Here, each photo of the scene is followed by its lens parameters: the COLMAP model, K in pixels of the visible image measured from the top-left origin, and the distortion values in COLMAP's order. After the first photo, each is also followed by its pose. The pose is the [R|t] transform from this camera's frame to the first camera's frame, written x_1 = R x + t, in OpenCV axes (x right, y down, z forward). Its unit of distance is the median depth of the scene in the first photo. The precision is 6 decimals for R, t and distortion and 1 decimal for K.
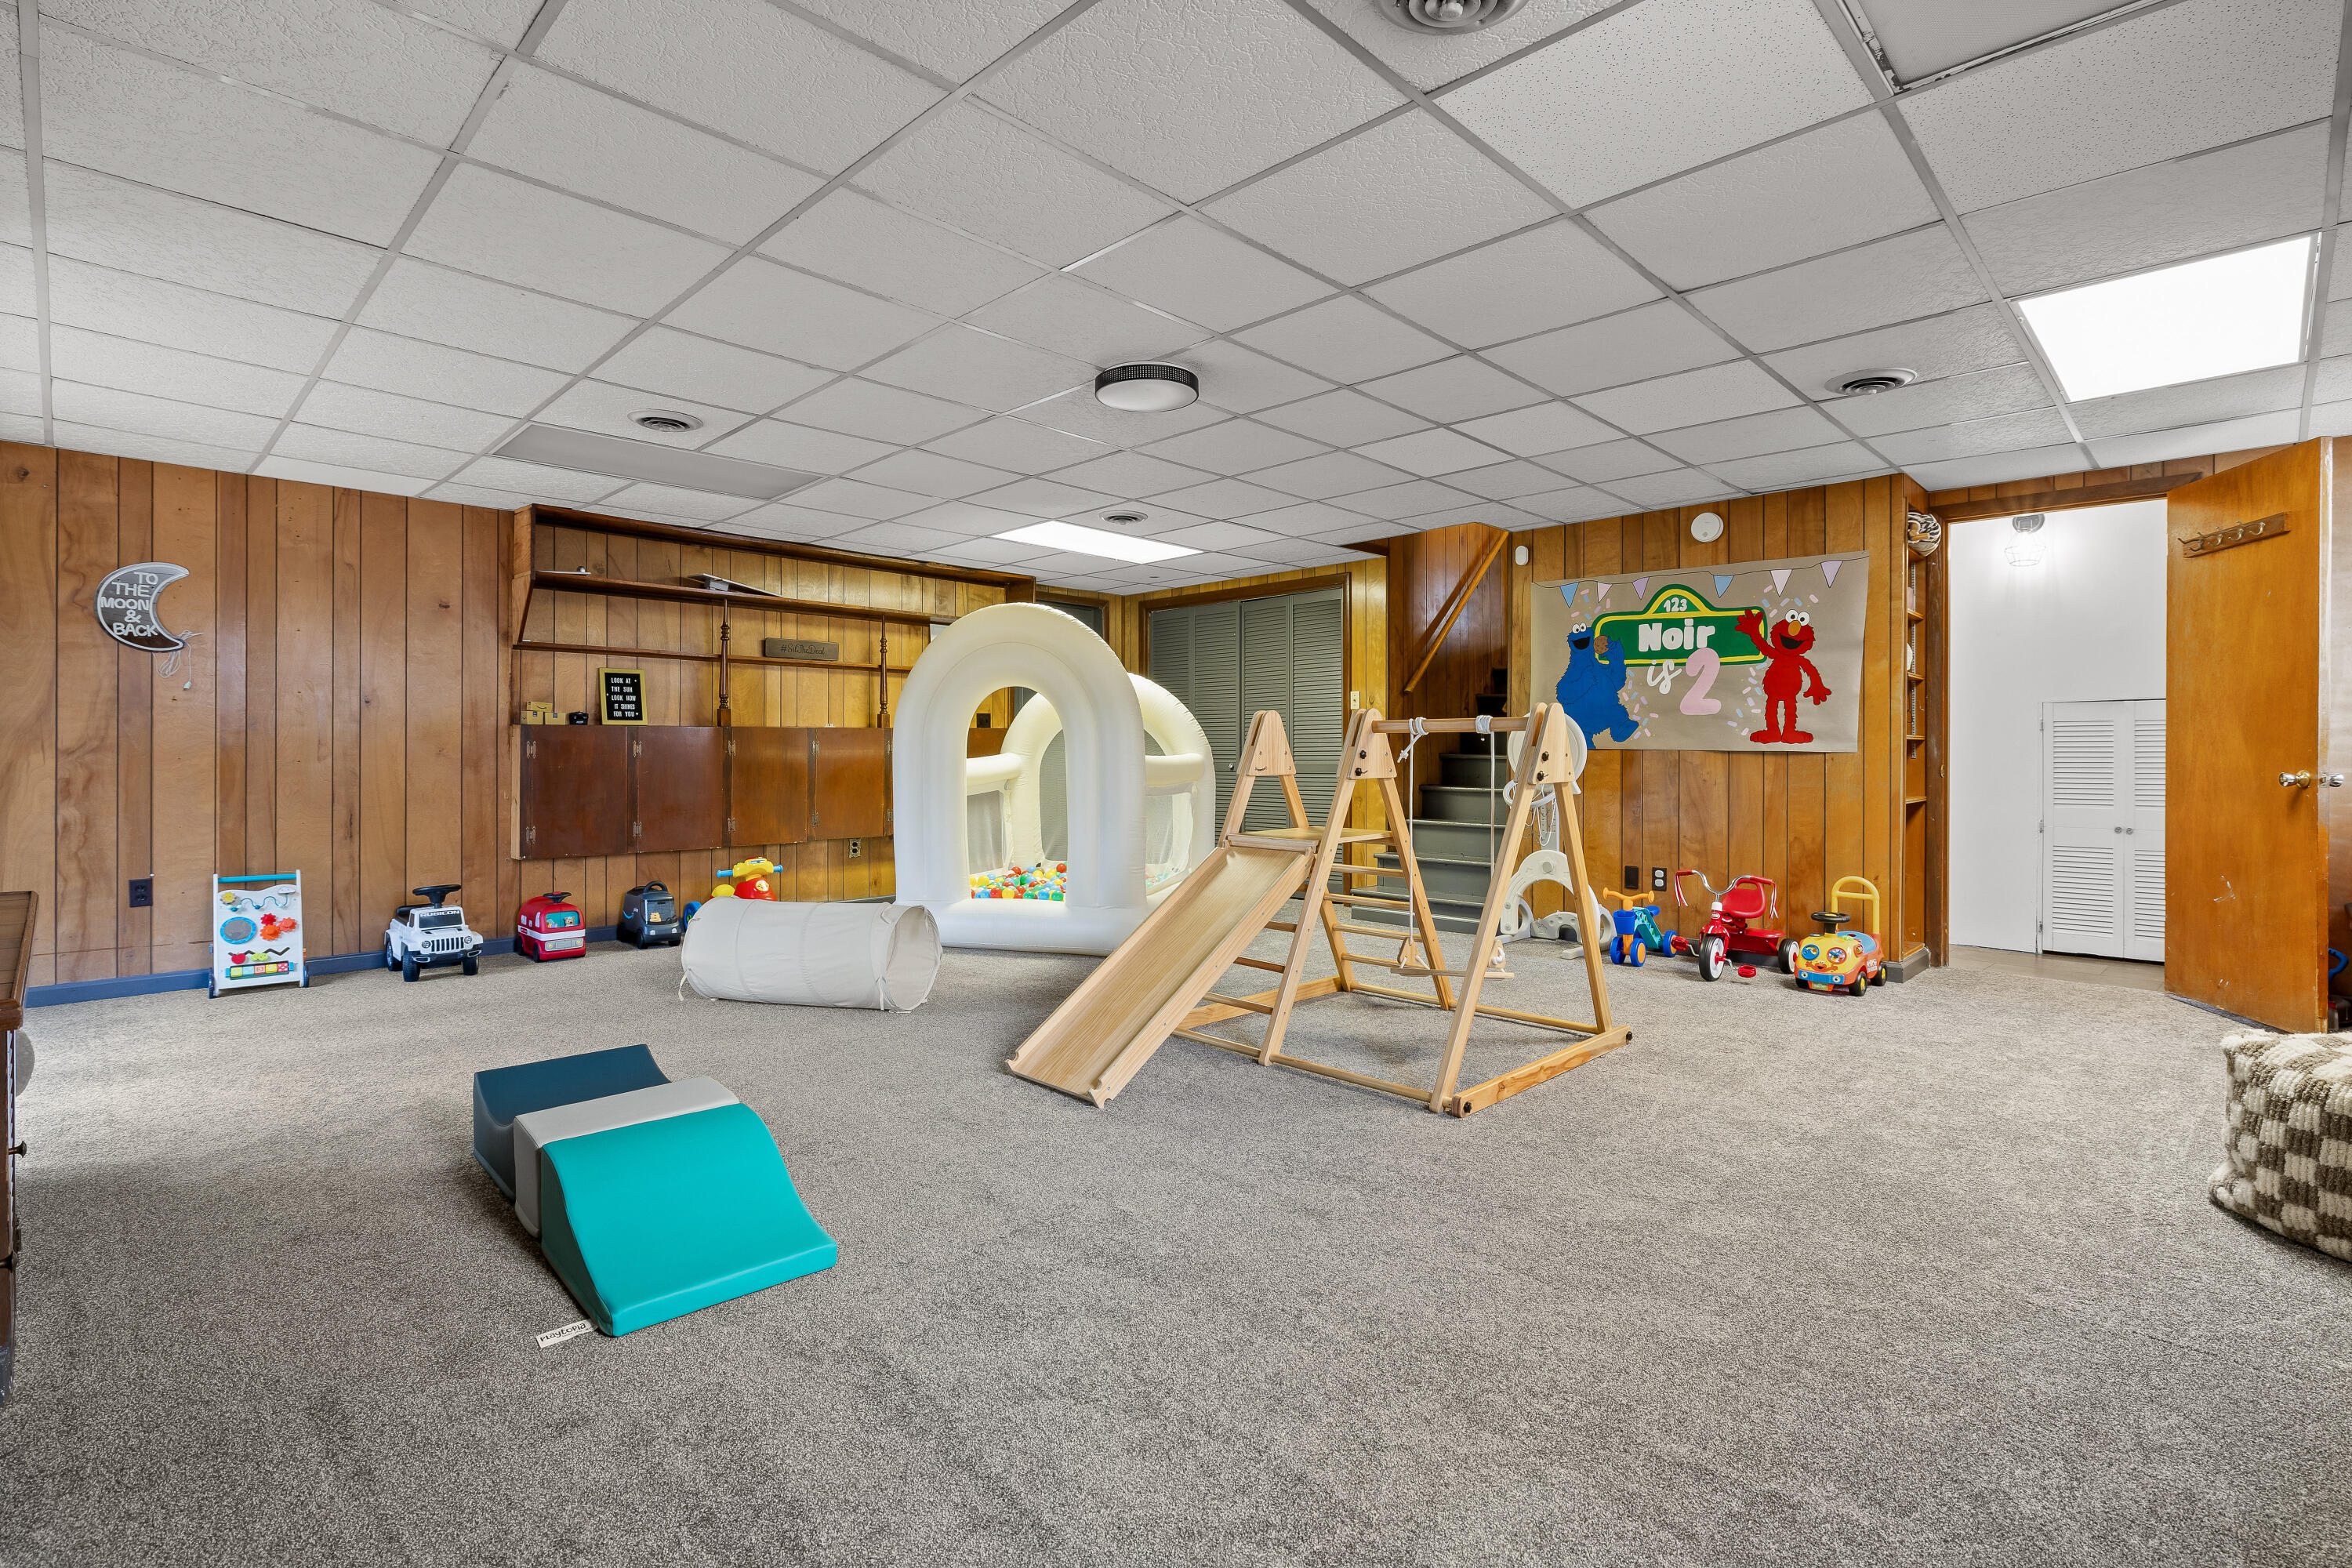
lens RADIAL K [[1091.7, 0, 1177.3], [0, 1091.7, 758.4], [0, 0, 1]] dist [-0.001167, -0.000050]
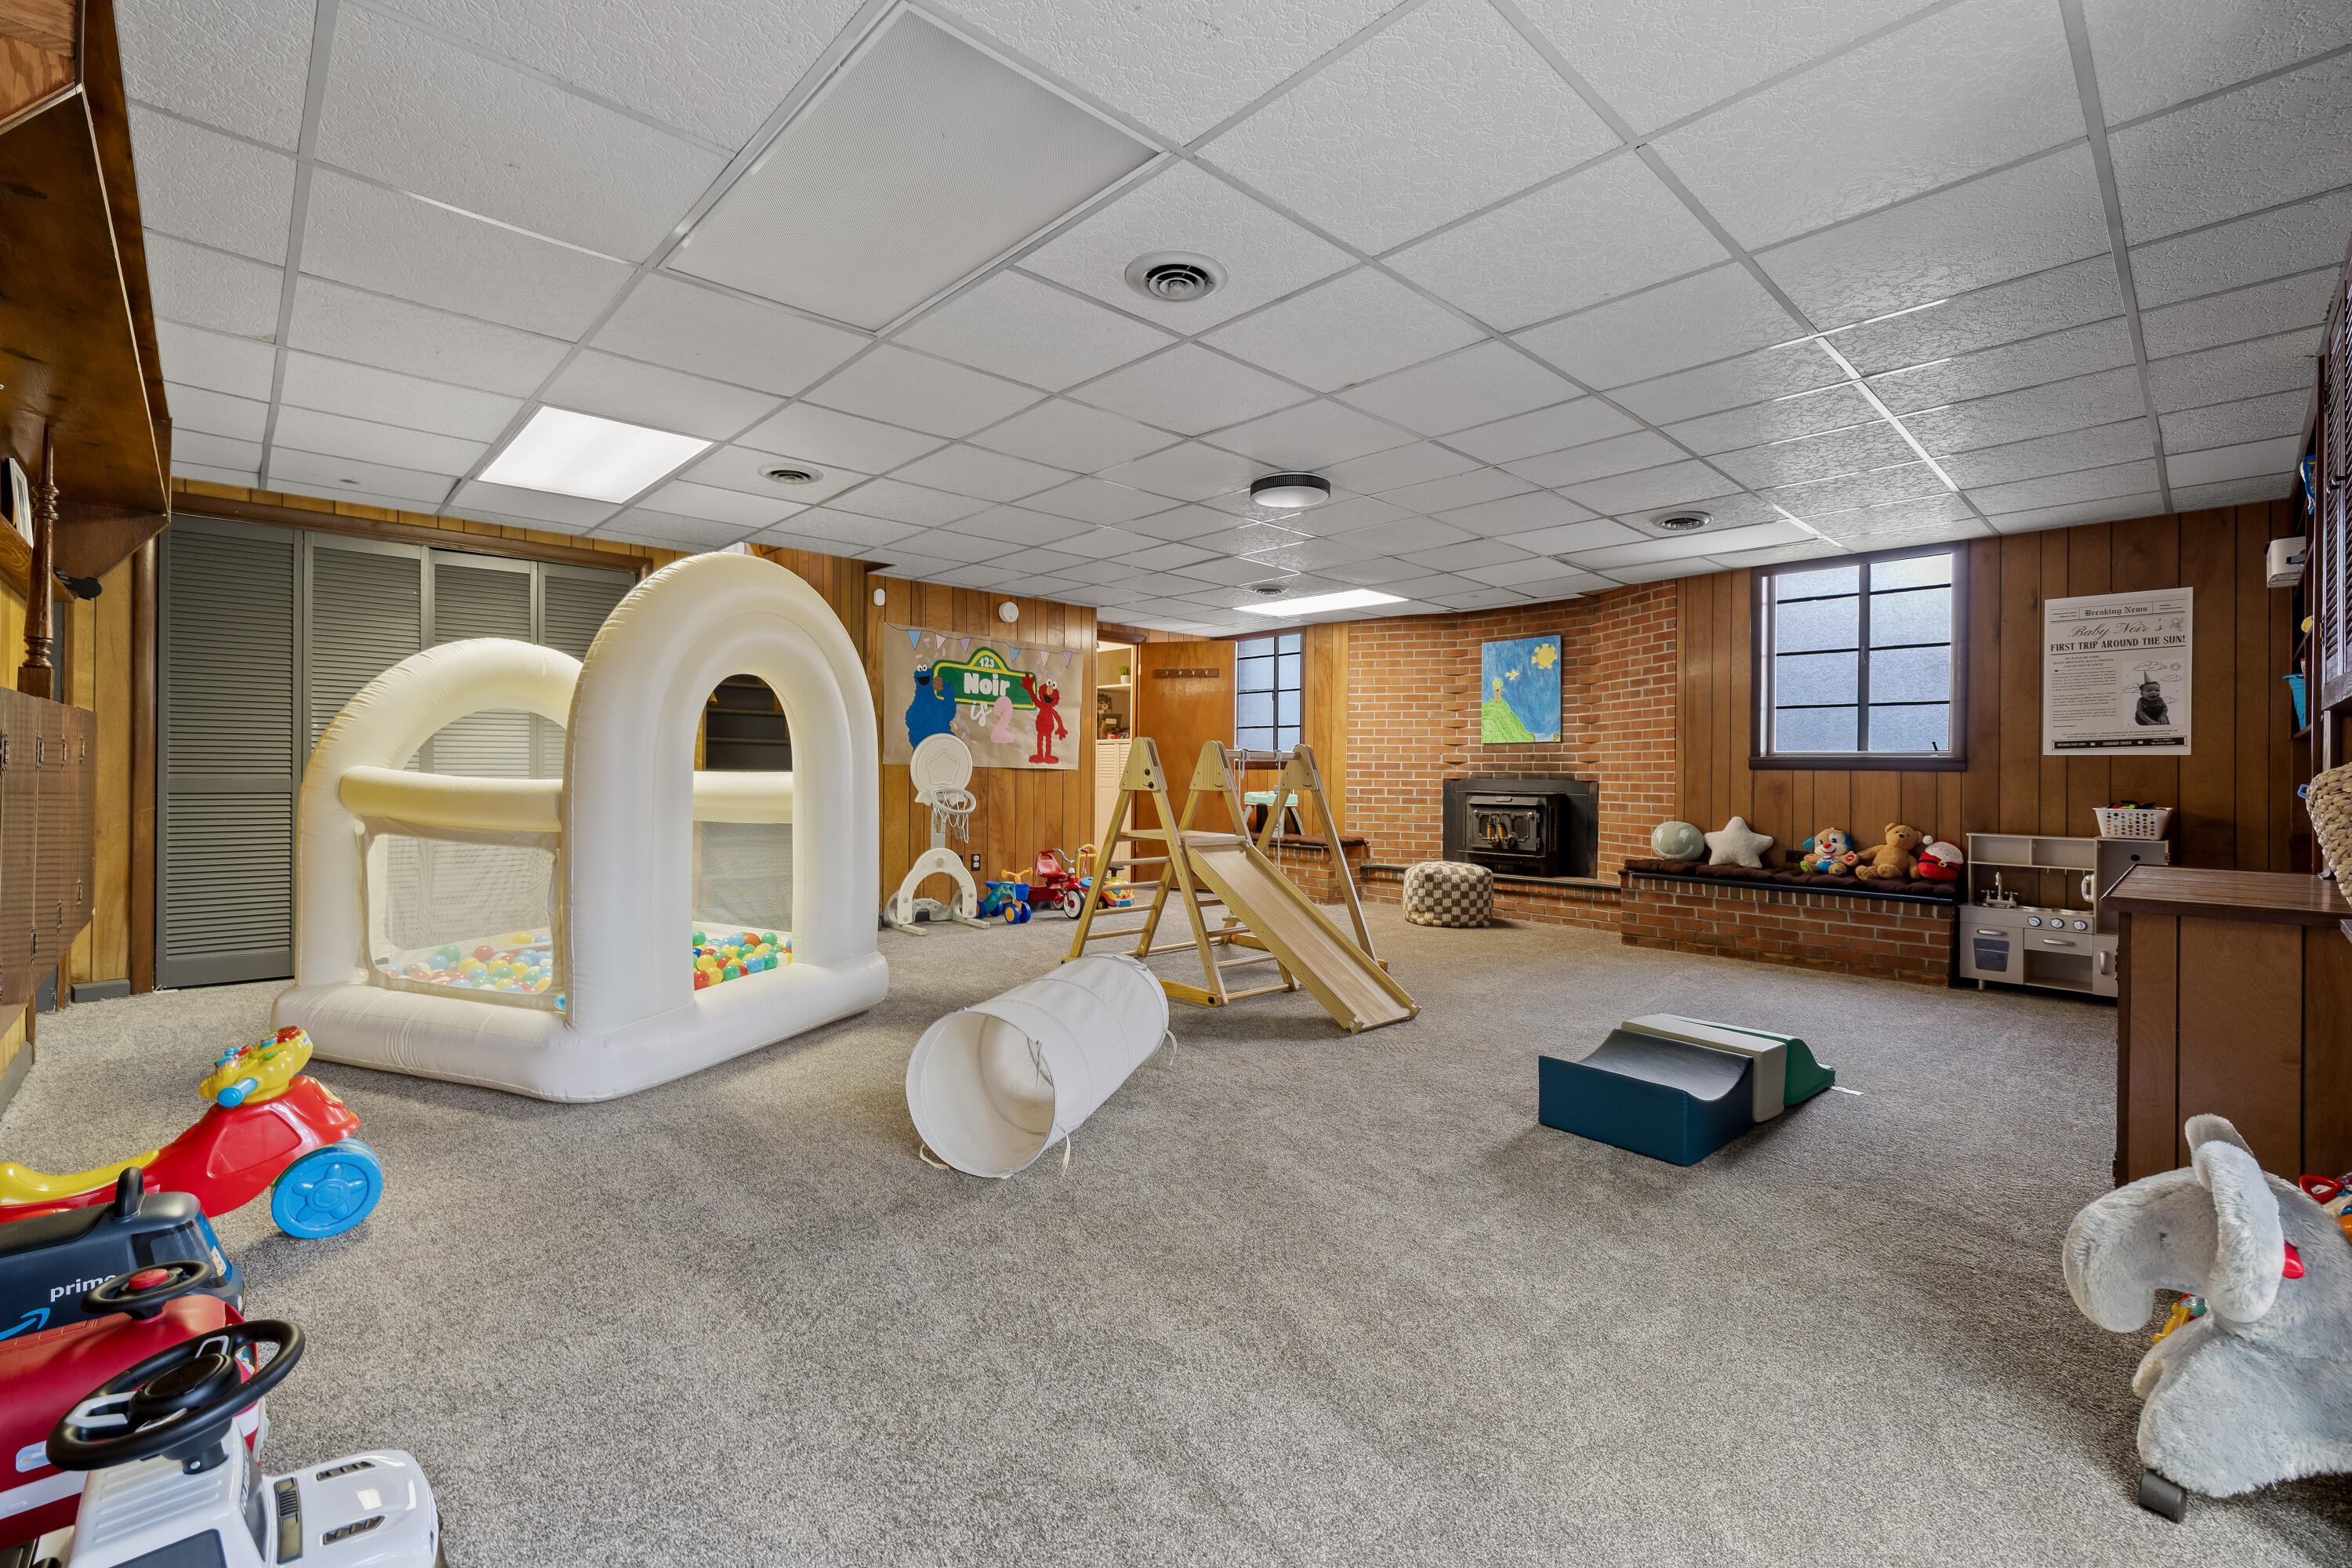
lens RADIAL K [[1008.0, 0, 1177.5], [0, 1008.0, 784.0], [0, 0, 1]] dist [0.000124, 0.000000]
pose [[0.025236, -0.010696, 0.999624, -0.829220], [0.003982, 0.999936, 0.010599, 0.000544], [-0.999674, 0.003713, 0.025277, 0.744476]]
